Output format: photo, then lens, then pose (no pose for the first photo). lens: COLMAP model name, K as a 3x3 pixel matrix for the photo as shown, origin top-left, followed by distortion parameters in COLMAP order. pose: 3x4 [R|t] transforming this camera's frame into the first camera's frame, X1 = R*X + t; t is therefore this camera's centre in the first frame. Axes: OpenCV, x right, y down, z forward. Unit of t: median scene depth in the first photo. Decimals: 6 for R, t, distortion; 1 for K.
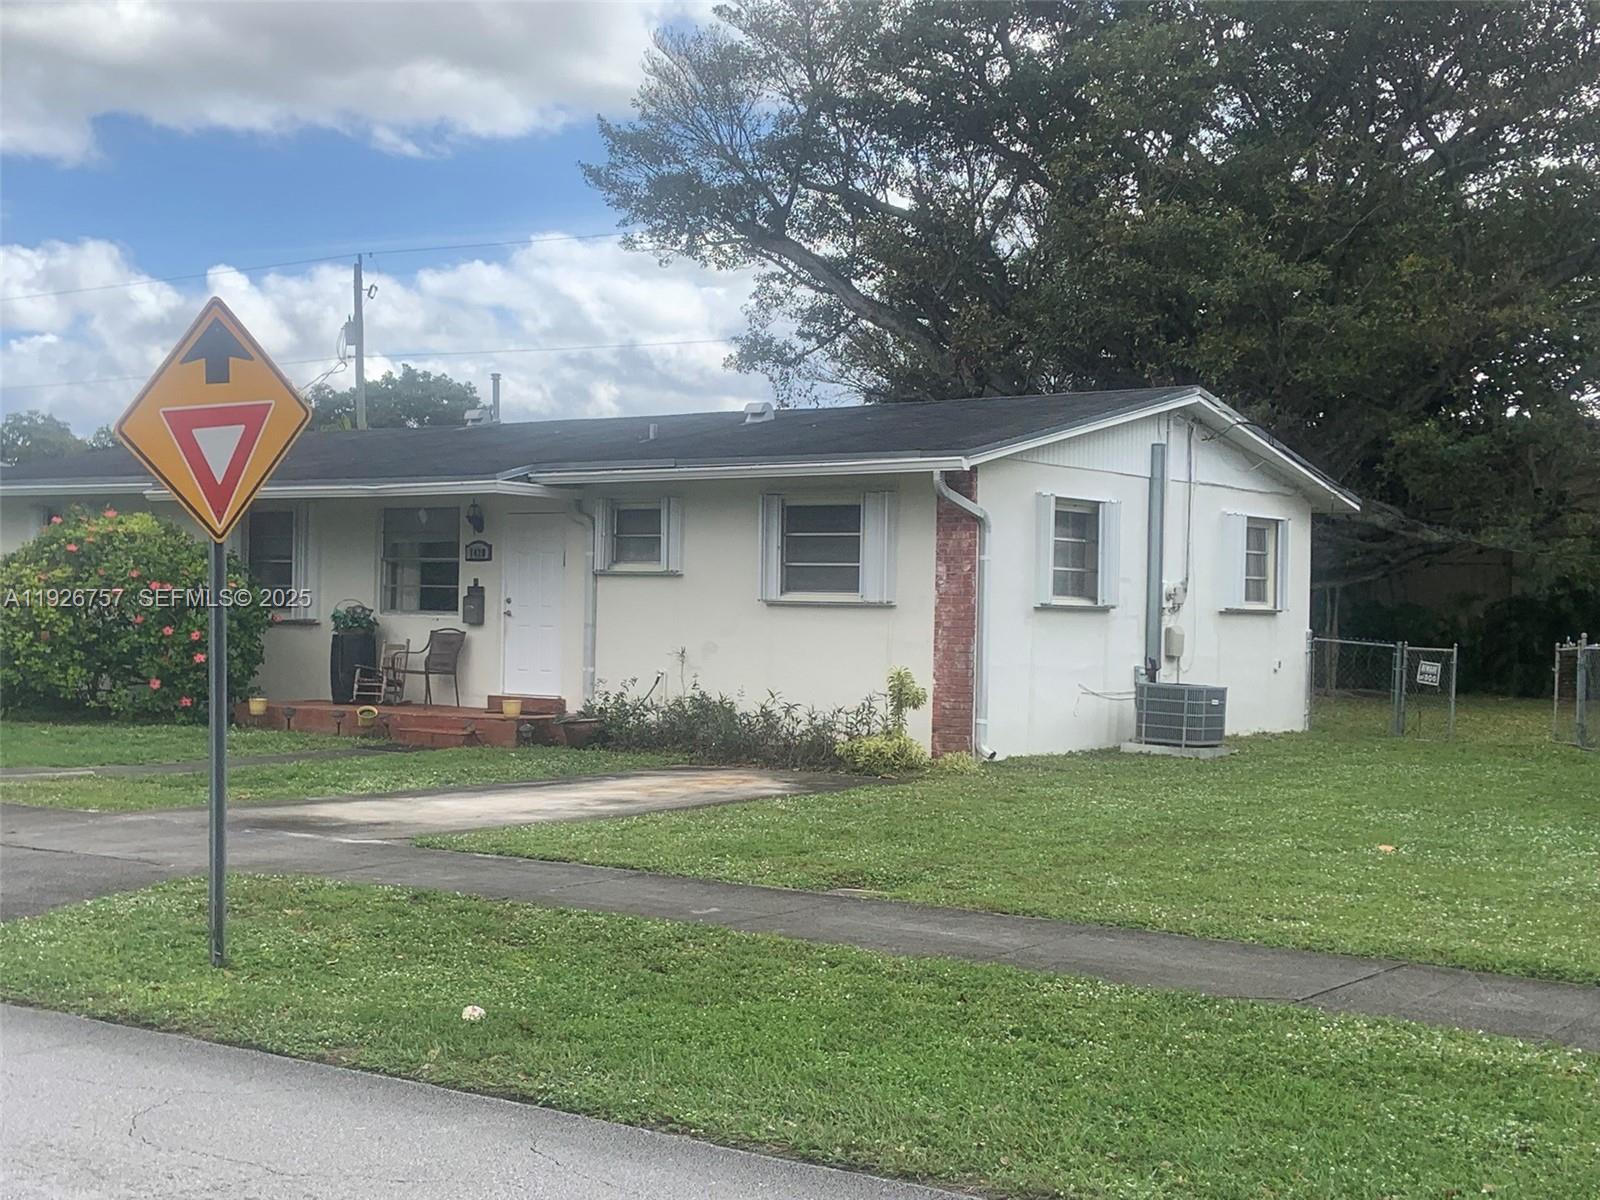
lens RADIAL K [[2104.4, 0, 798.7], [0, 2104.4, 671.4], [0, 0, 1]] dist [0.233227, 0.006342]
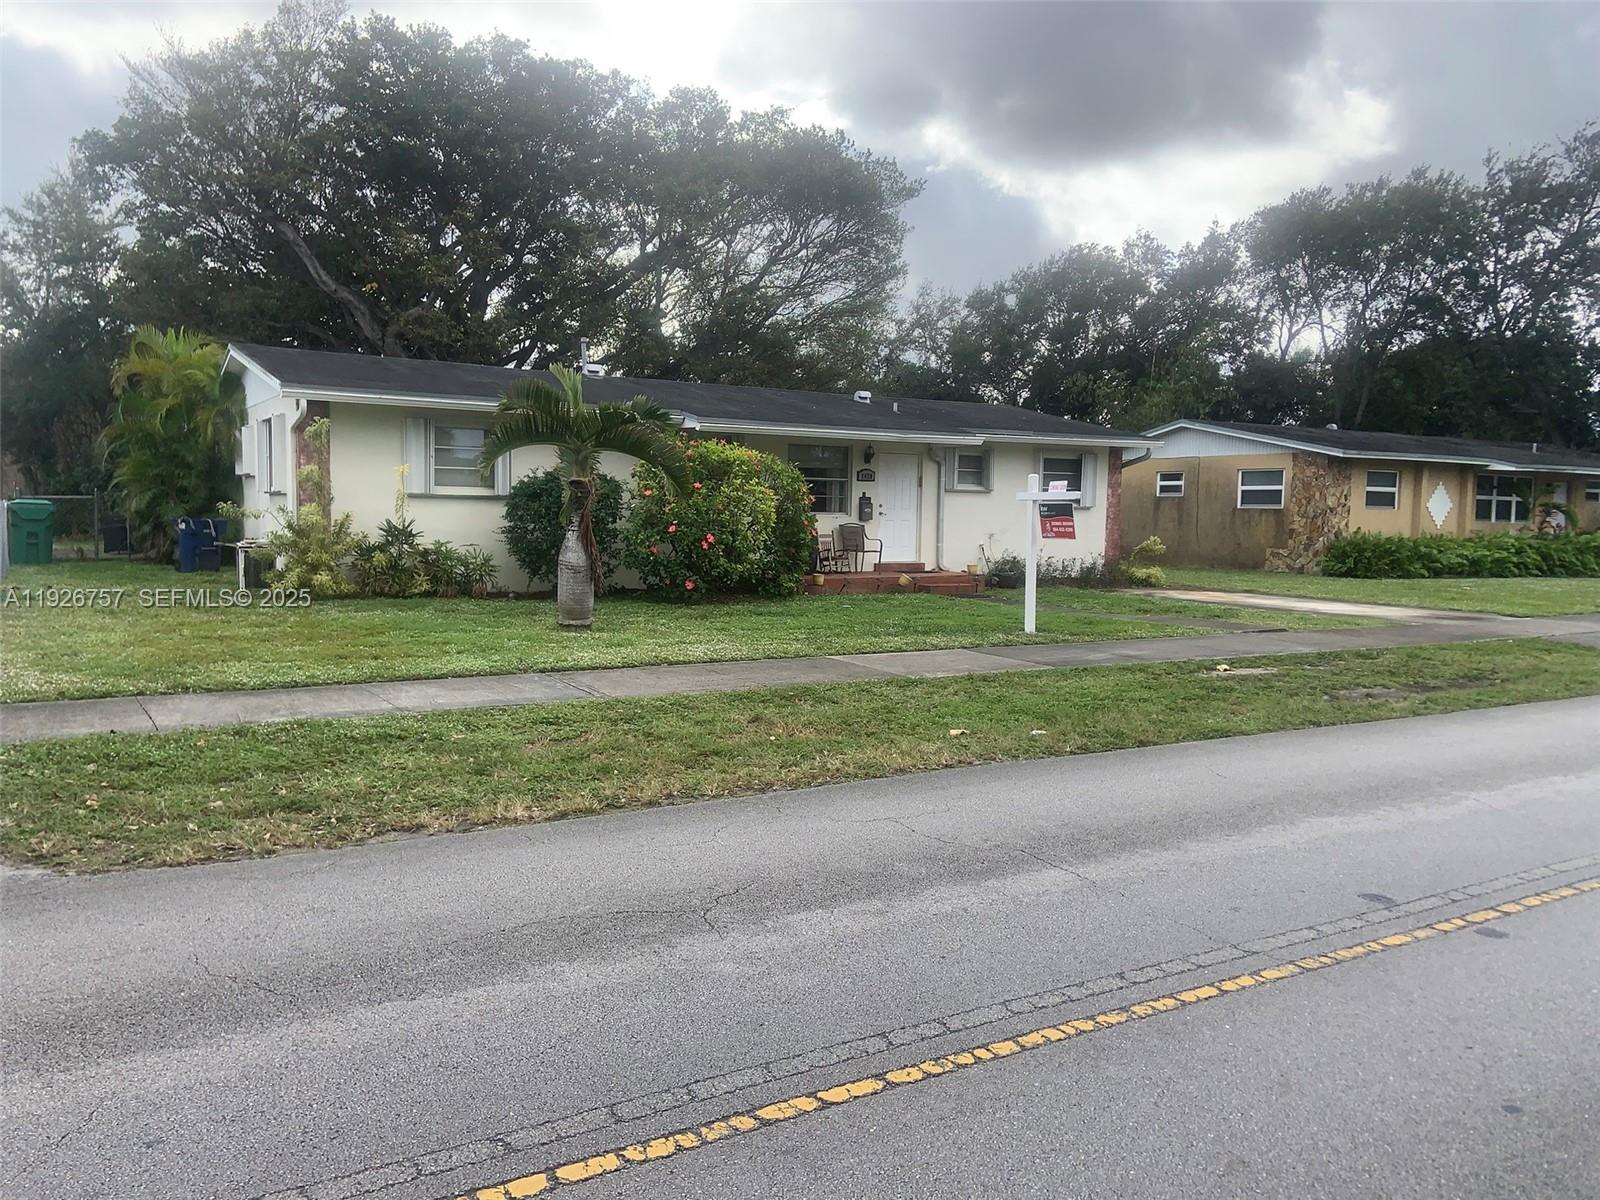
lens RADIAL K [[1227.6, 0, 819.5], [0, 1227.6, 589.2], [0, 0, 1]] dist [0.088198, -0.129784]
pose [[0.356566, -0.073210, 0.931397, -1.088978], [0.017596, 0.997274, 0.071652, -0.039422], [-0.934104, -0.009160, 0.356883, 0.728280]]
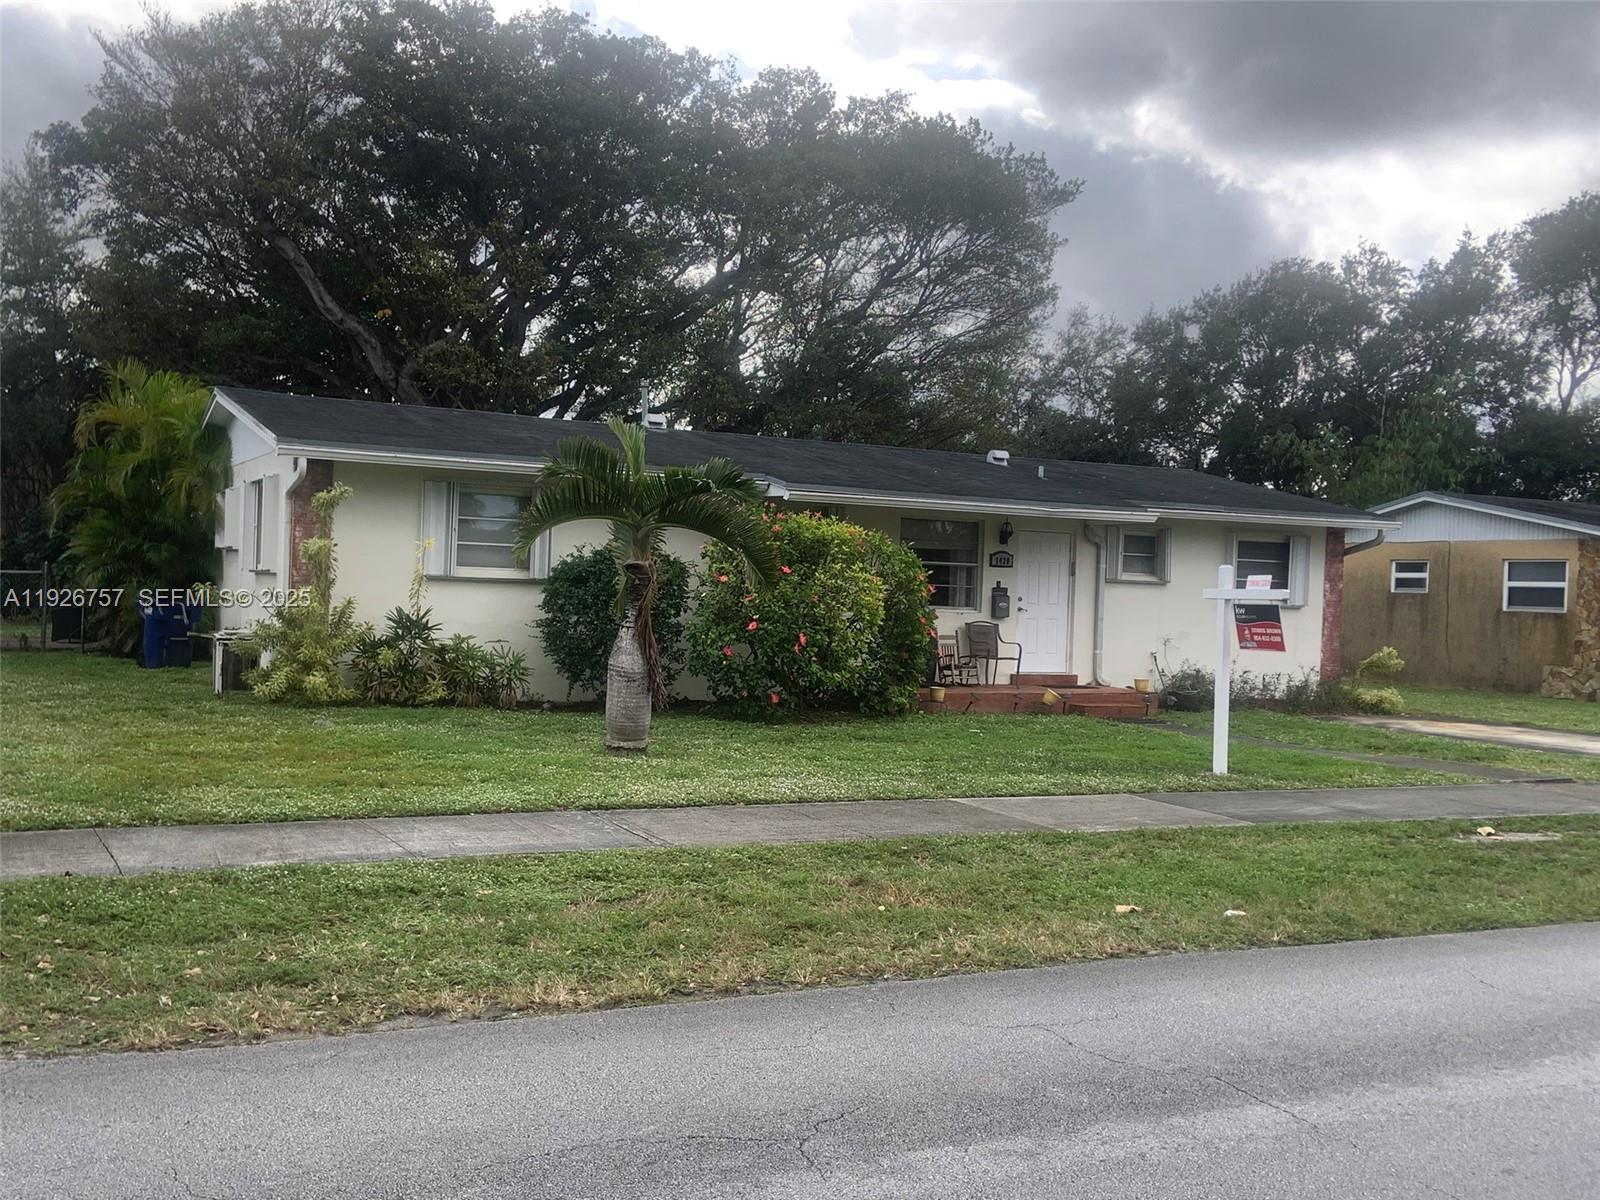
lens RADIAL K [[1596.2, 0, 800.0], [0, 1596.2, 600.0], [0, 0, 1]] dist [0.084560, -0.118056]
pose [[0.434612, -0.008114, 0.900581, -1.094242], [0.000745, 0.999962, 0.008650, -0.042801], [-0.900618, -0.003089, 0.434602, 0.728921]]
